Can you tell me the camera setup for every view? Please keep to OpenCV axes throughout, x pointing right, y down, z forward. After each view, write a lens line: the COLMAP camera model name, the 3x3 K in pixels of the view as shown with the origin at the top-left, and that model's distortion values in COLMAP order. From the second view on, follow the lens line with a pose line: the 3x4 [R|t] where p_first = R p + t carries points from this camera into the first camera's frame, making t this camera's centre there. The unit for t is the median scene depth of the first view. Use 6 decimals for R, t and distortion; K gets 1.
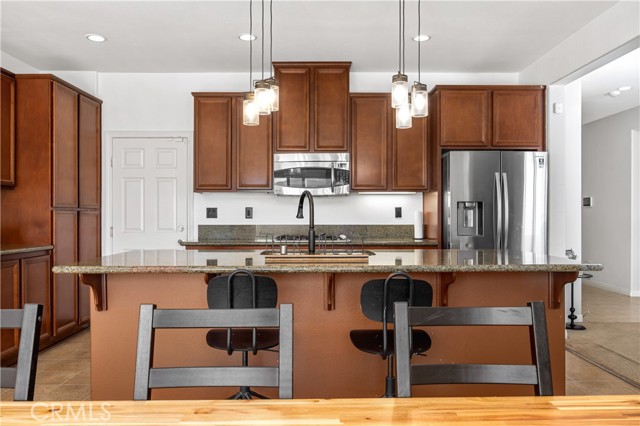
lens RADIAL K [[483.5, 0, 320.6], [0, 483.5, 215.7], [0, 0, 1]] dist [-0.000245, -0.000405]
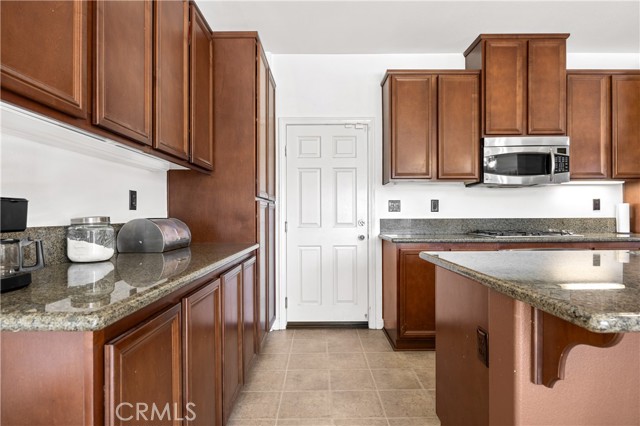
lens RADIAL K [[342.0, 0, 321.8], [0, 342.0, 213.6], [0, 0, 1]] dist [-0.001170, 0.000611]
pose [[0.999988, -0.003902, -0.002813, -0.368860], [0.003888, 0.999980, -0.004960, 0.012038], [0.002833, 0.004949, 0.999984, 0.353394]]
